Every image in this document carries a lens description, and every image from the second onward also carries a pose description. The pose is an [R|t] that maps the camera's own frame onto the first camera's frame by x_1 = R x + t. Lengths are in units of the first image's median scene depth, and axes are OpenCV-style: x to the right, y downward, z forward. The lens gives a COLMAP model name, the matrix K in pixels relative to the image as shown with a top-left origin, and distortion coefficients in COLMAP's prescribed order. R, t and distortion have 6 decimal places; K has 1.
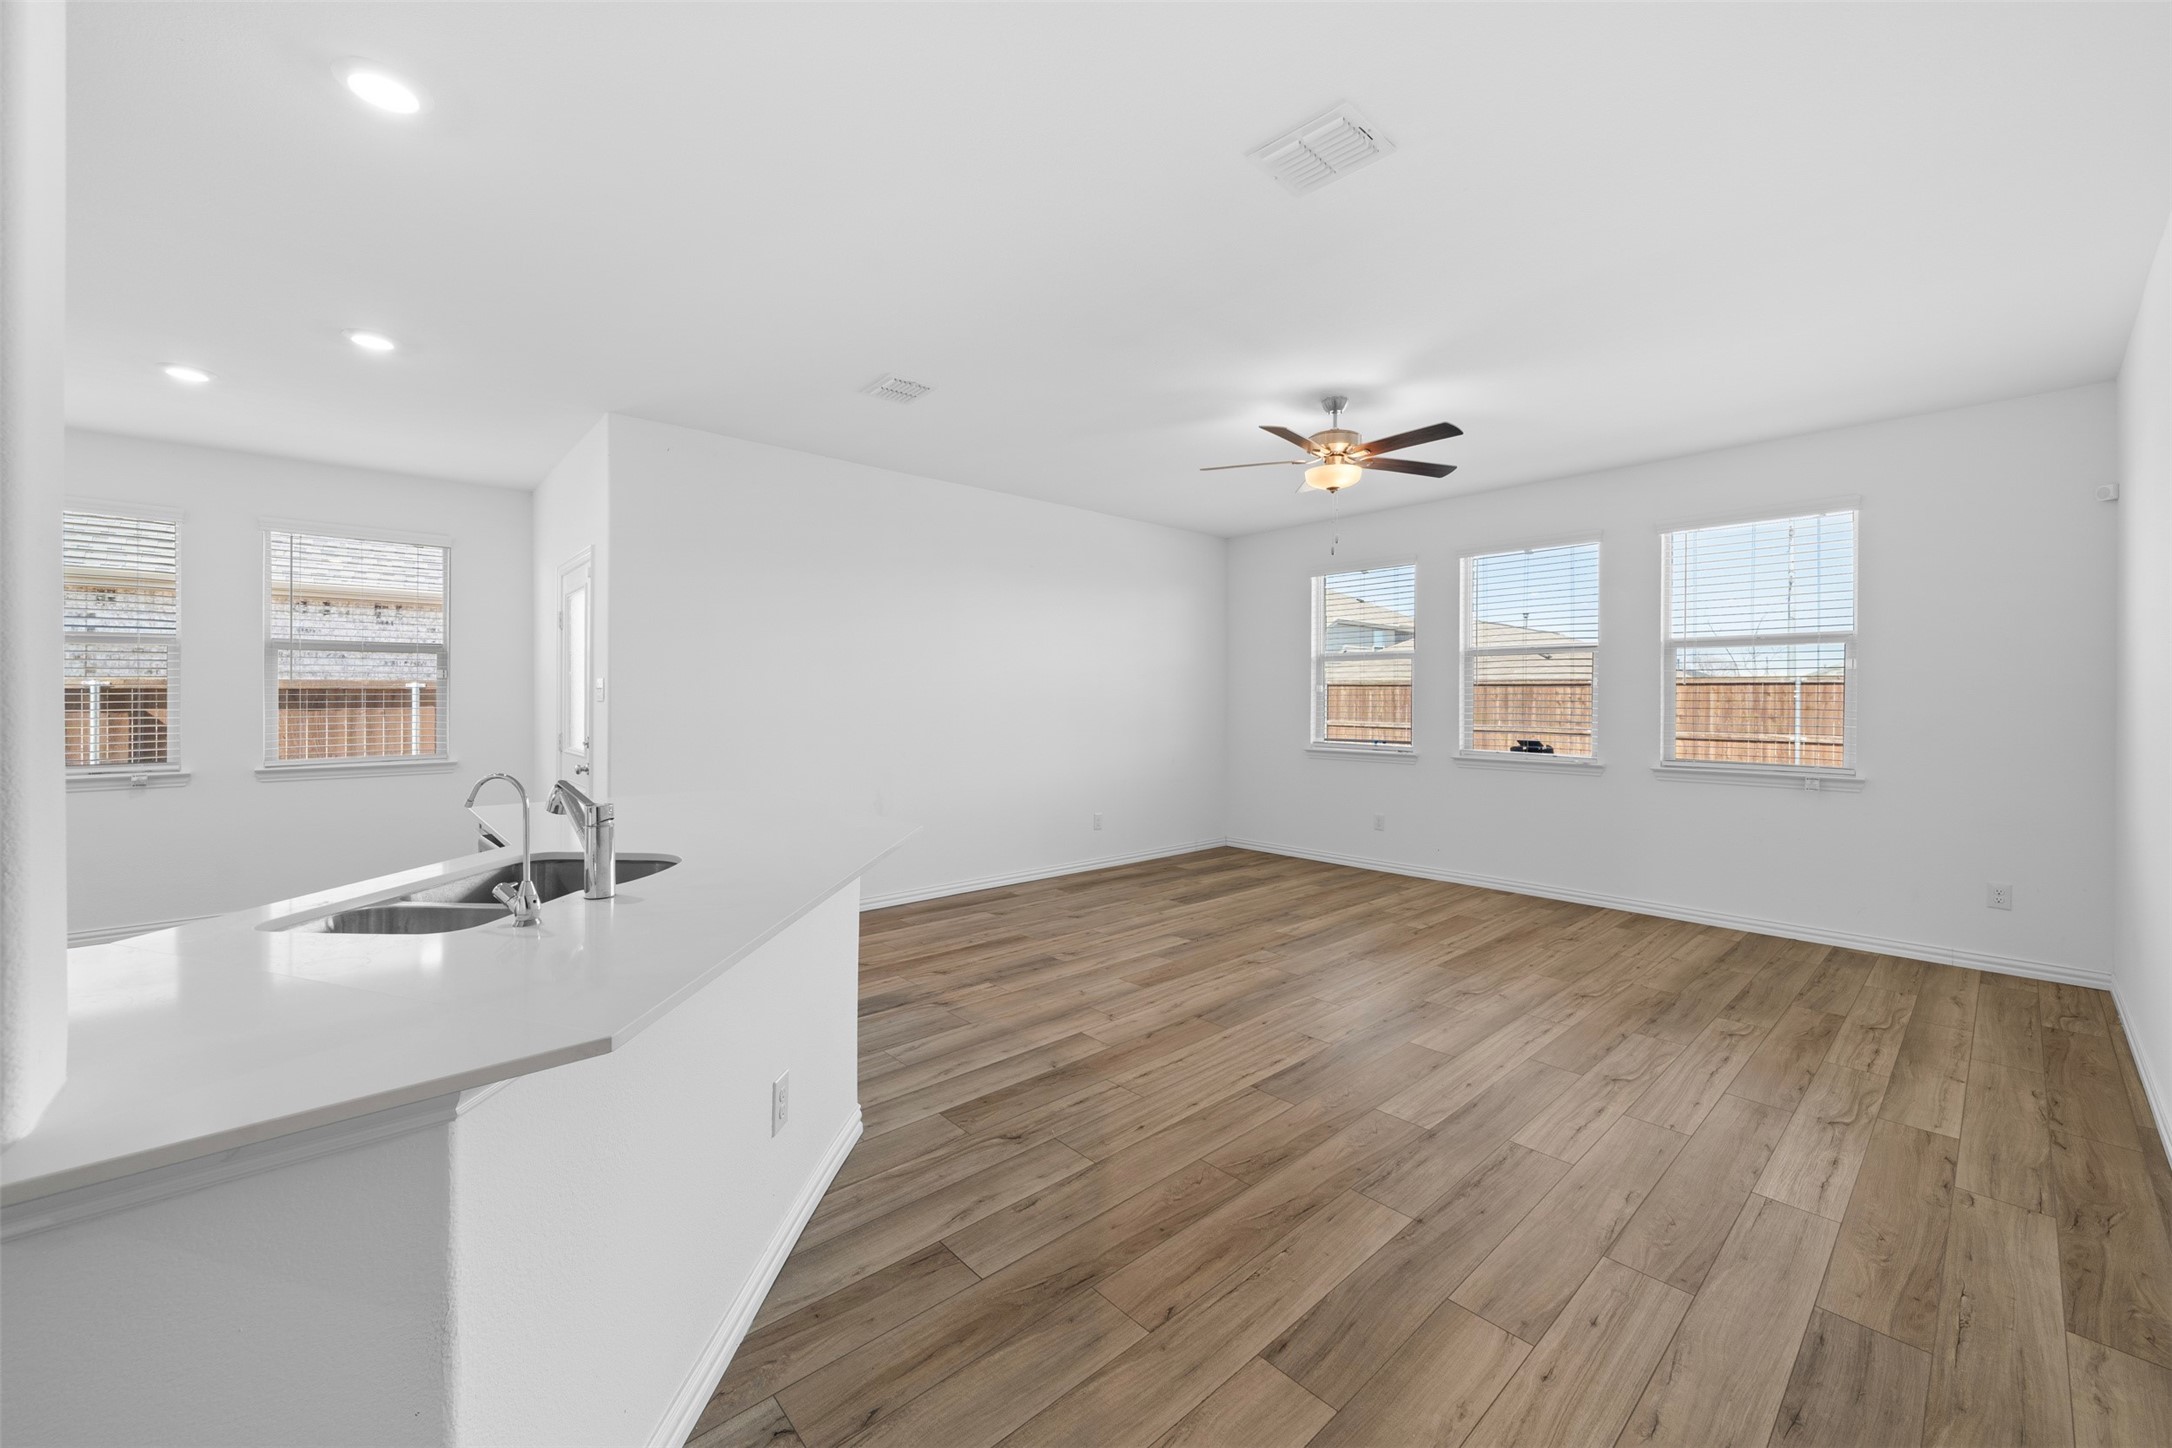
lens RADIAL K [[842.3, 0, 1075.9], [0, 842.3, 703.6], [0, 0, 1]] dist [-0.003033, 0.000965]
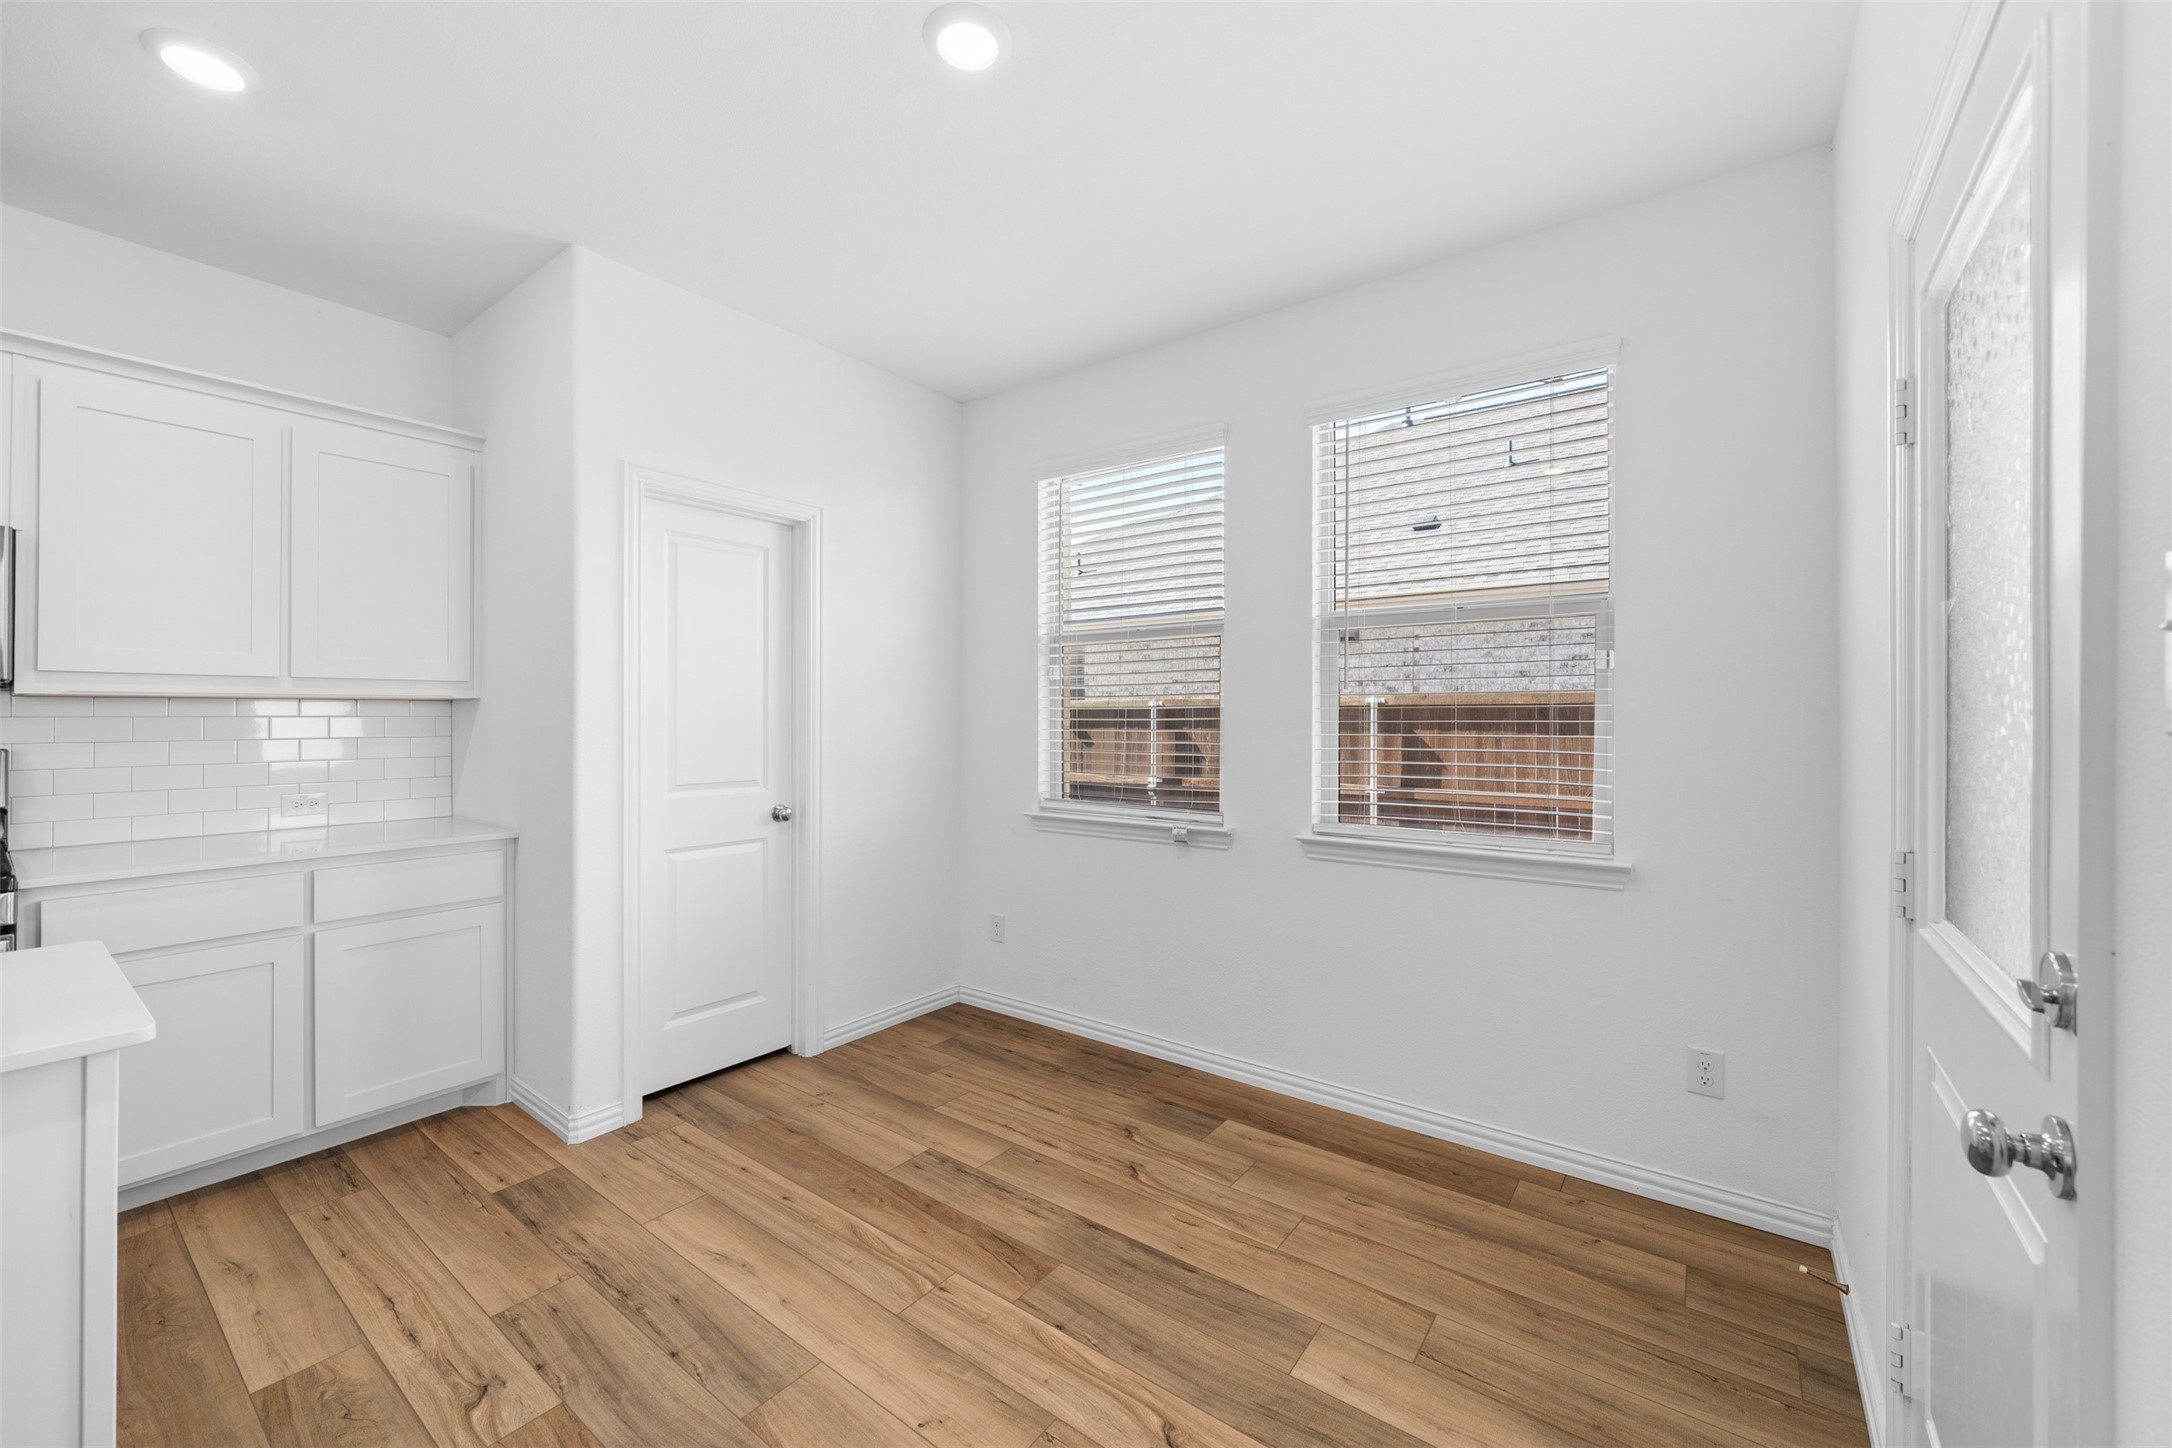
lens RADIAL K [[842.3, 0, 1087.9], [0, 842.3, 717.0], [0, 0, 1]] dist [-0.003033, 0.000965]
pose [[0.200347, 0.000643, -0.979725, -0.425938], [-0.006023, 0.999982, -0.000575, -0.002783], [0.979706, 0.006016, 0.200348, 0.728211]]
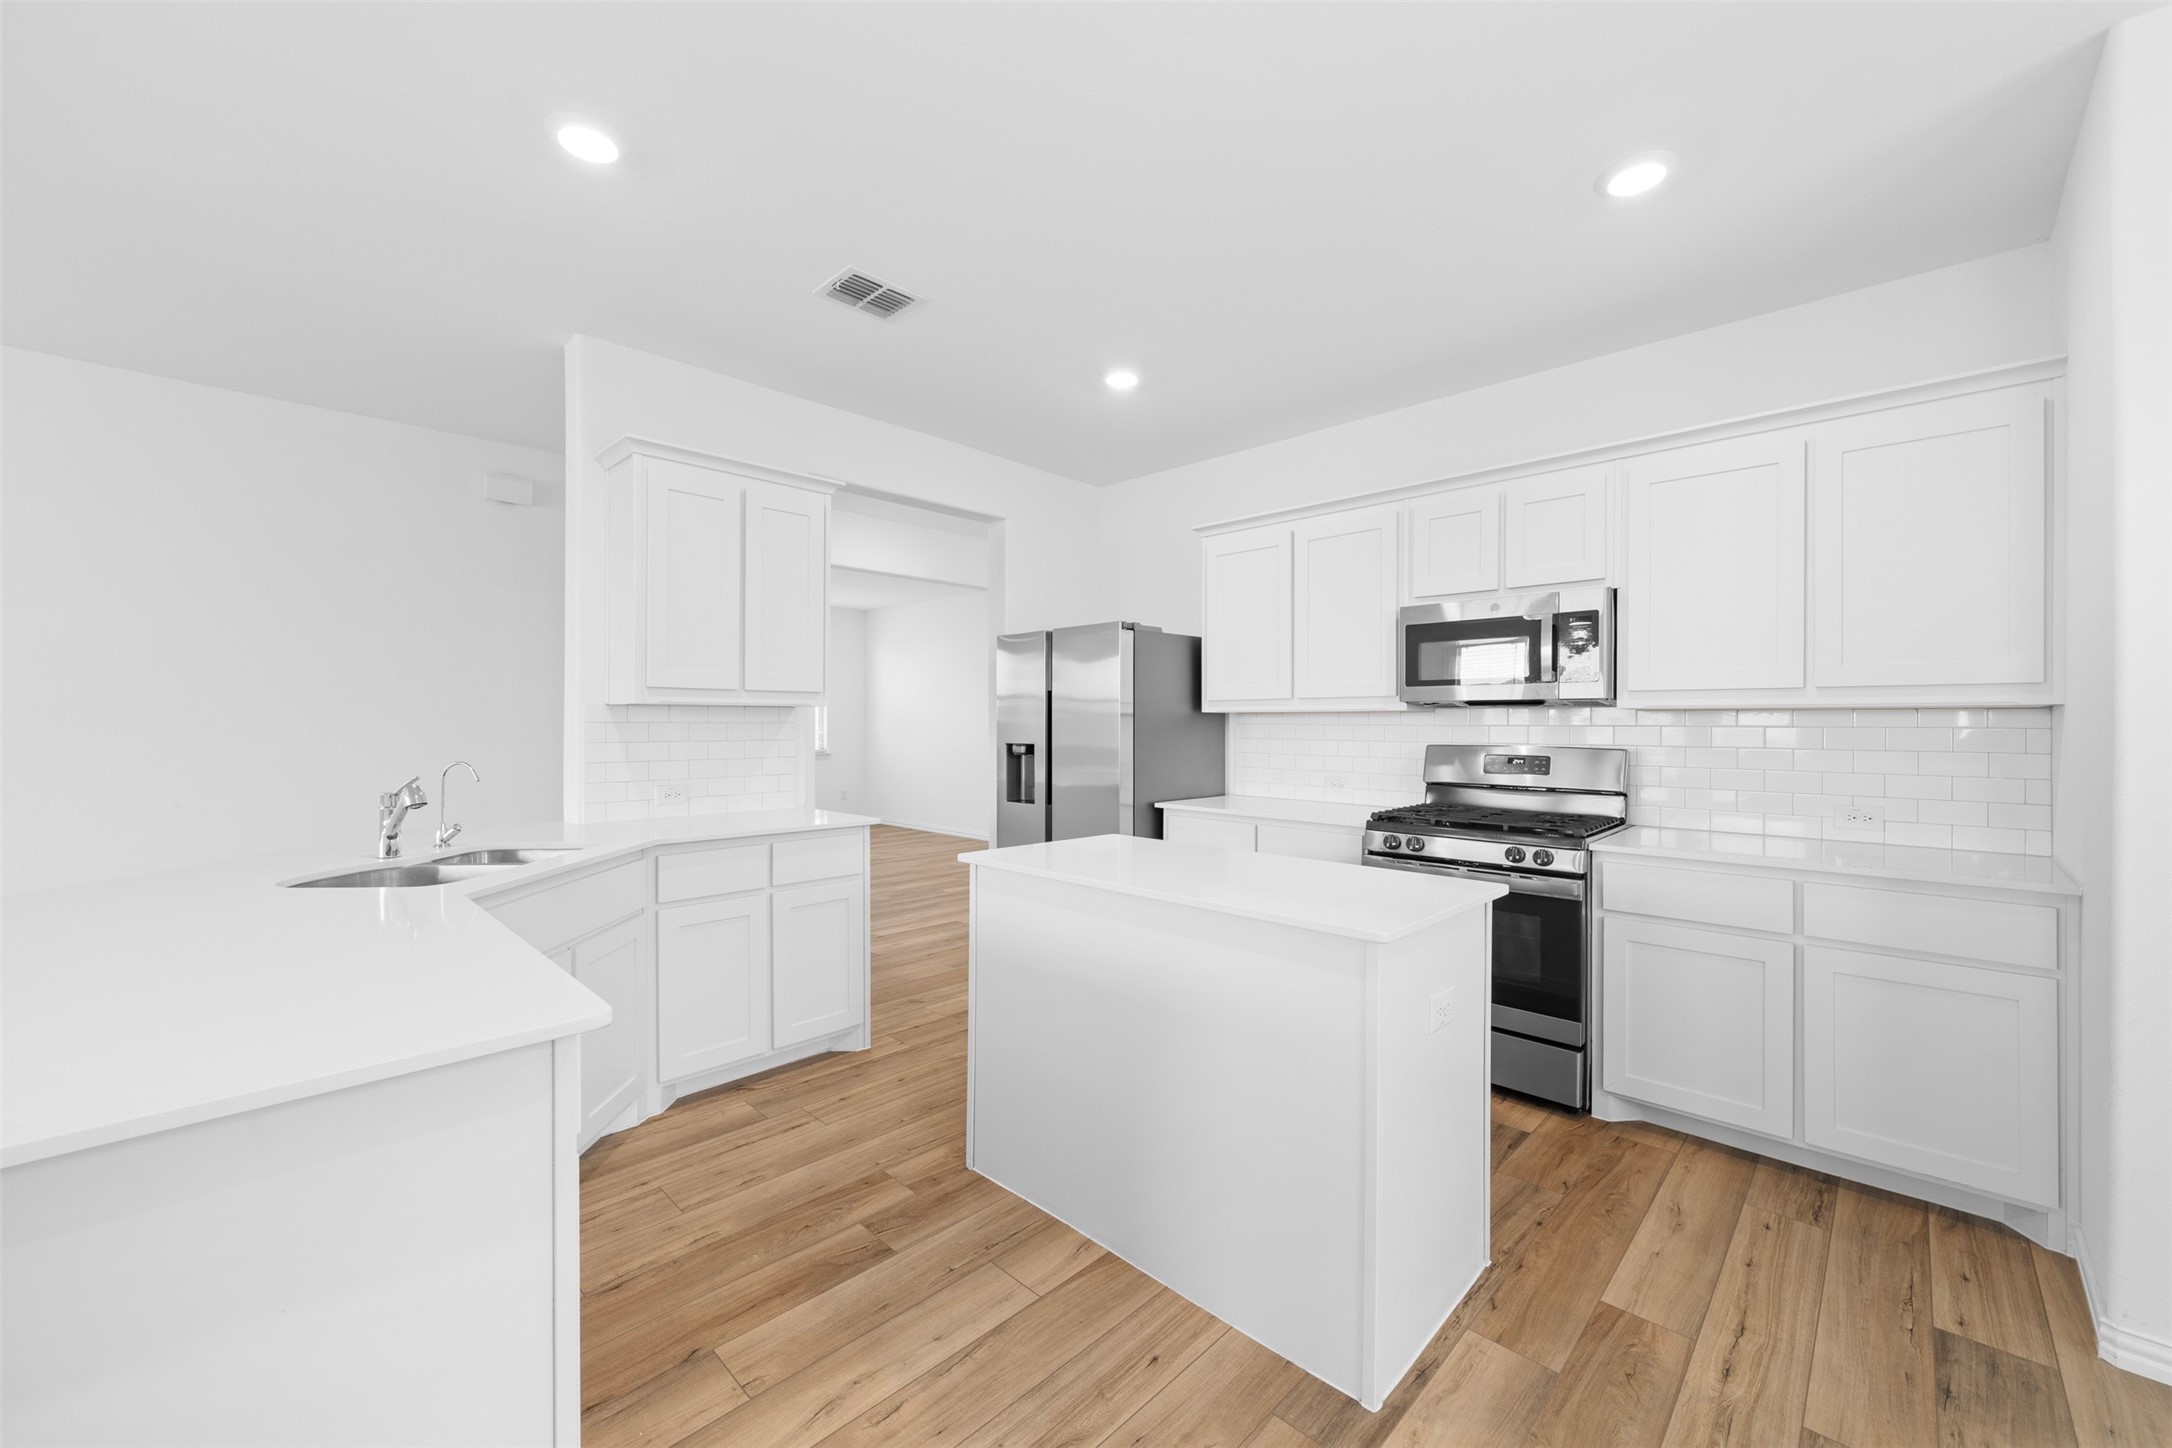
lens RADIAL K [[842.3, 0, 1064.0], [0, 842.3, 723.4], [0, 0, 1]] dist [-0.003033, 0.000965]
pose [[-0.998669, -0.002169, -0.051541, -0.544877], [-0.002515, 0.999975, 0.006636, -0.004682], [0.051525, 0.006757, -0.998649, 0.847670]]
